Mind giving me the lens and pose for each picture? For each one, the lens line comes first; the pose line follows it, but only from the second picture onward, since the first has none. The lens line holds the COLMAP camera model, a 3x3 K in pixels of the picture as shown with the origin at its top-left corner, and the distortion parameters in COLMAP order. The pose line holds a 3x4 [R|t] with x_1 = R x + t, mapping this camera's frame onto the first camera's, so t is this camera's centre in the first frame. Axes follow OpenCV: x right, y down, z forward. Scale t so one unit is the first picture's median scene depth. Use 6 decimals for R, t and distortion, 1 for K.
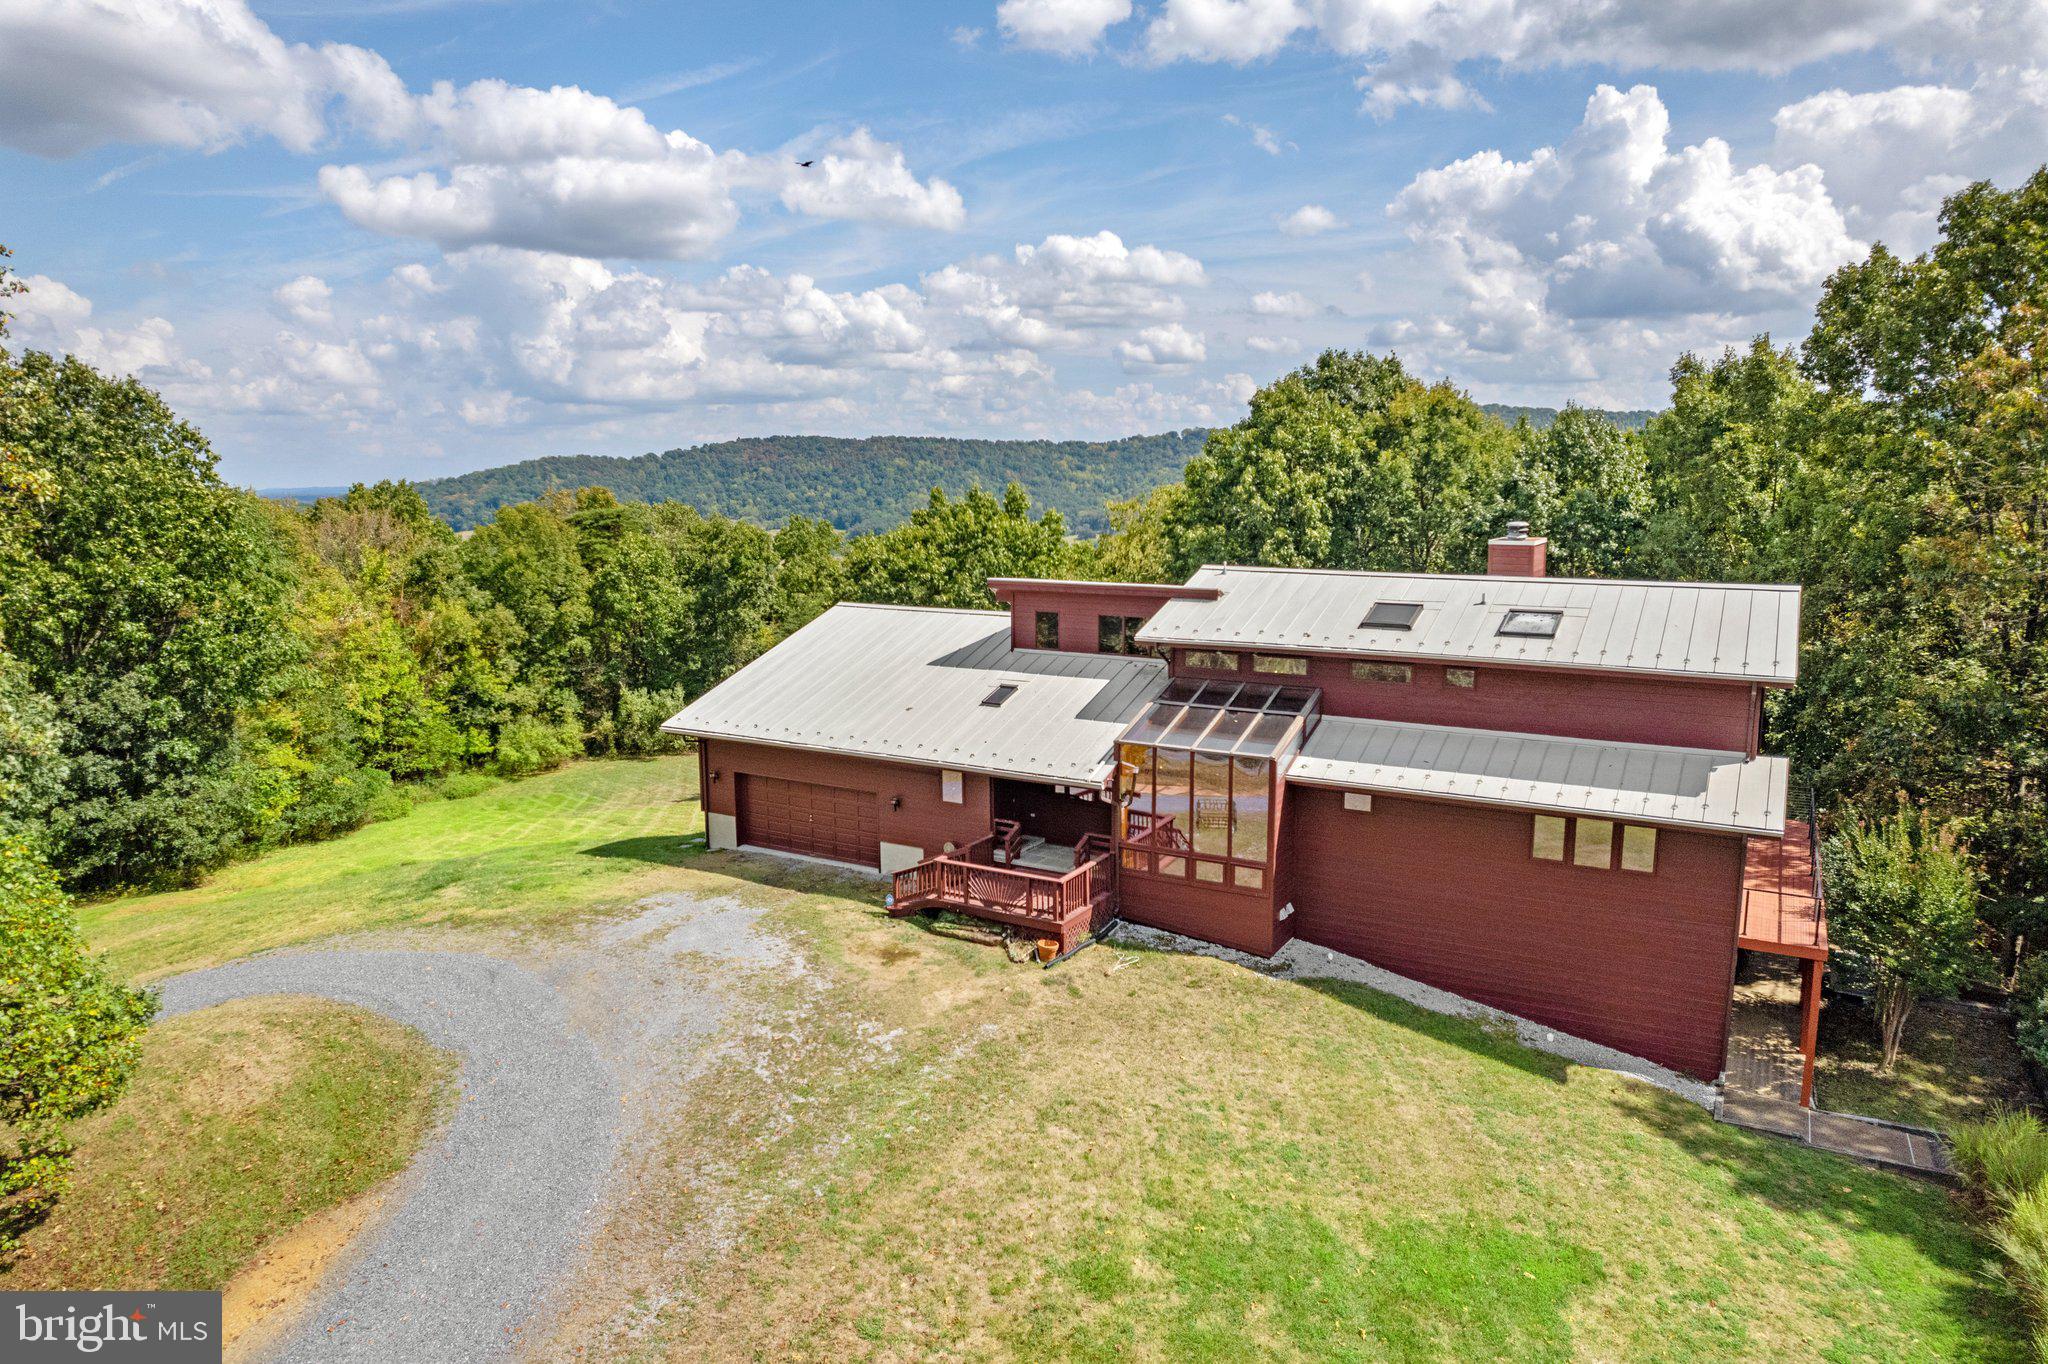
lens RADIAL K [[1320.7, 0, 1024.0], [0, 1320.7, 682.0], [0, 0, 1]] dist [-0.071059, 0.057899]
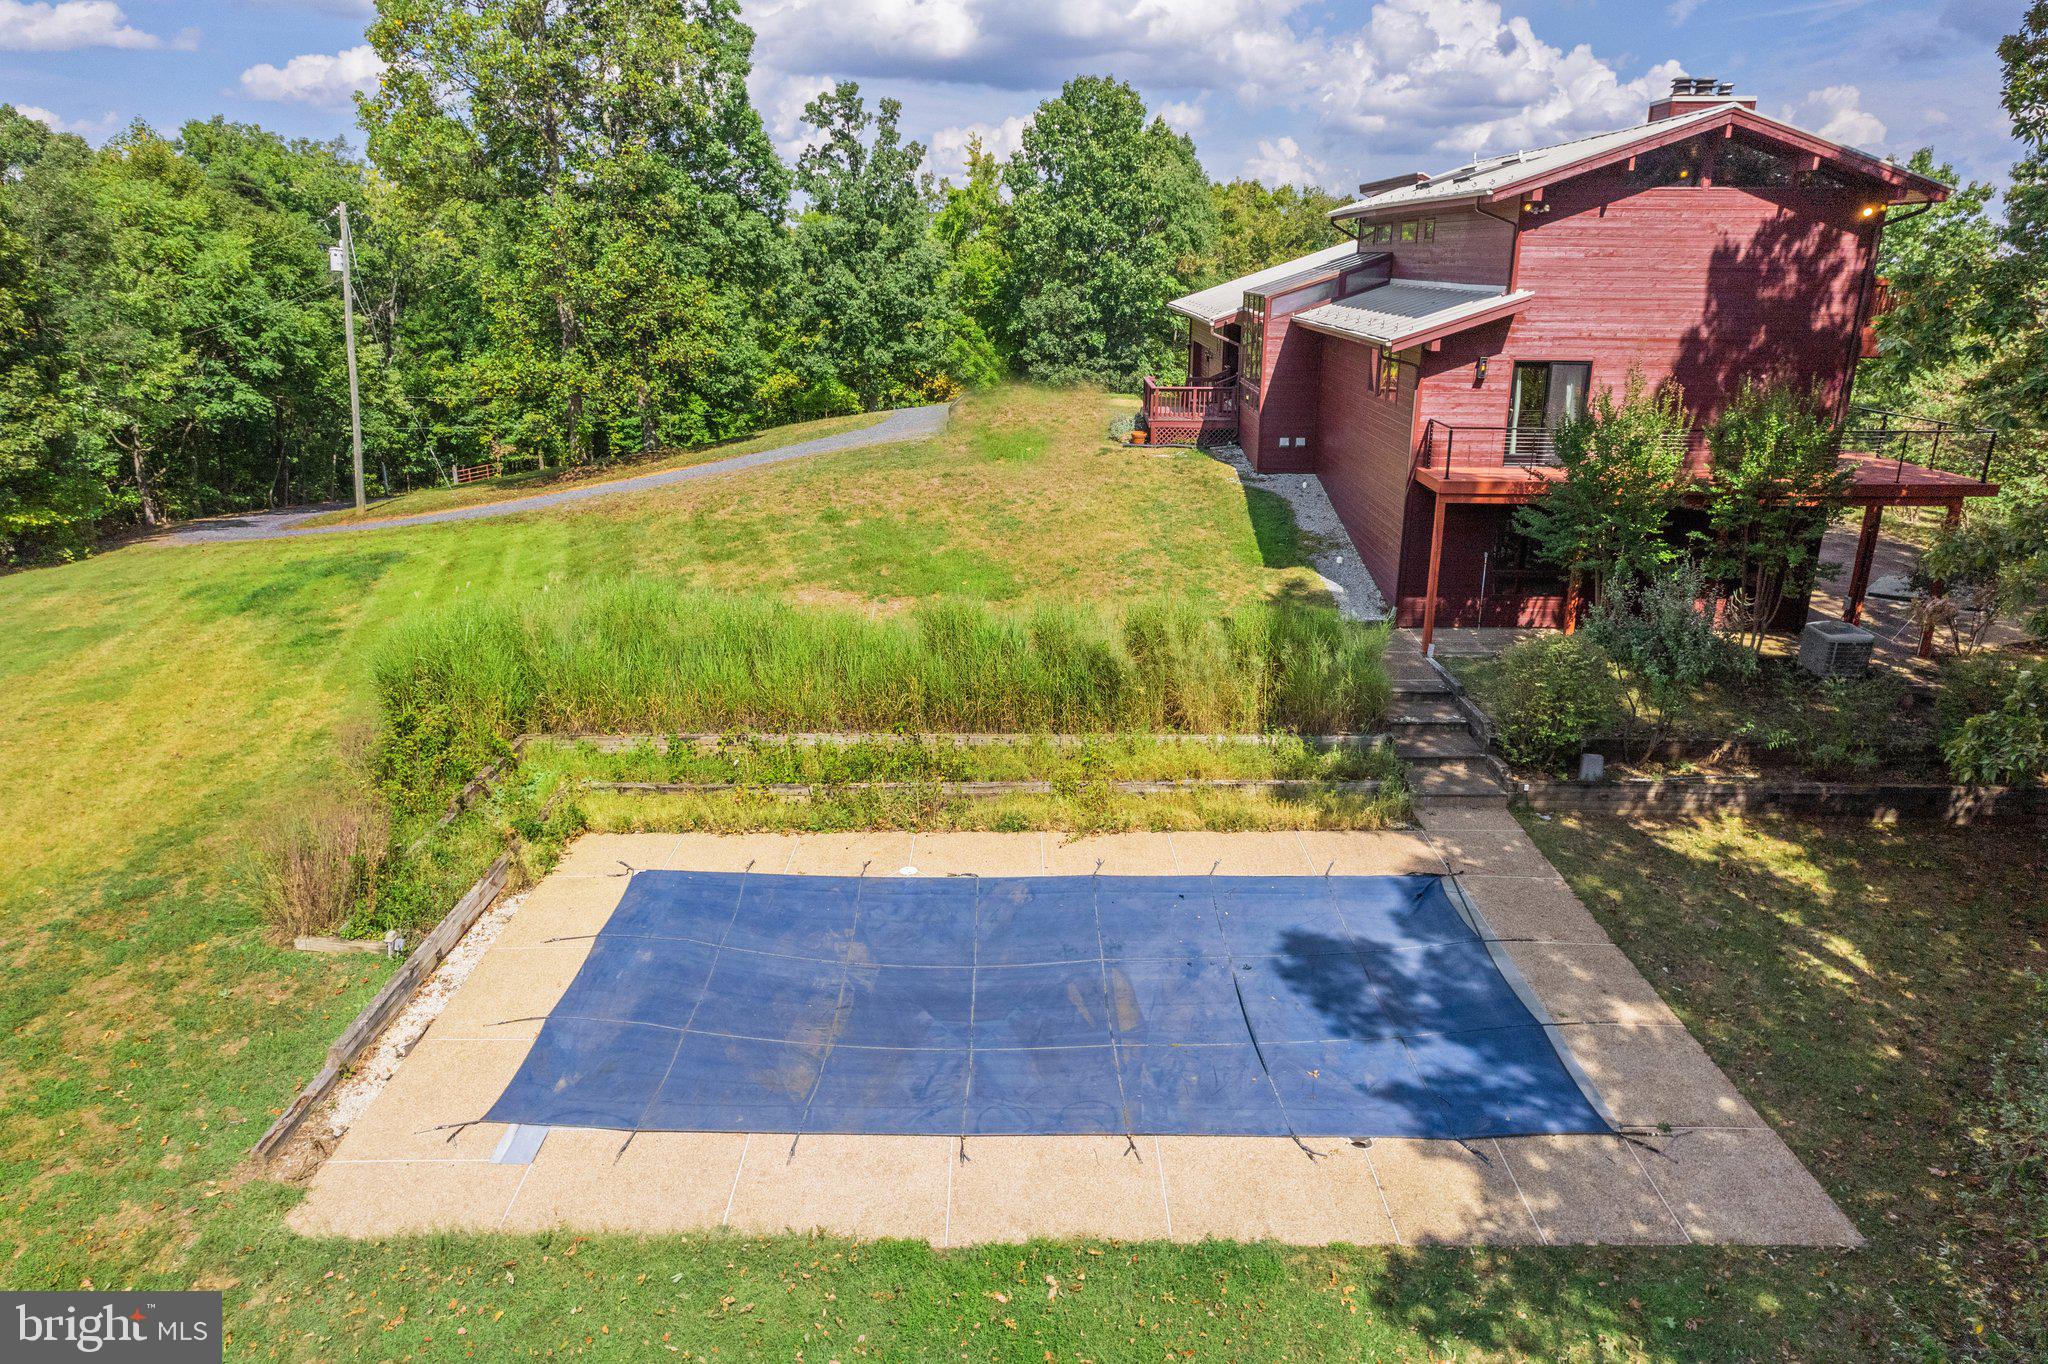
lens RADIAL K [[1320.7, 0, 1024.0], [0, 1320.7, 682.0], [0, 0, 1]] dist [-0.071059, 0.057899]
pose [[0.490824, 0.272135, -0.827668, 1.018000], [-0.139315, 0.962259, 0.233772, 0.129980], [0.860048, 0.000566, 0.510212, 0.183763]]
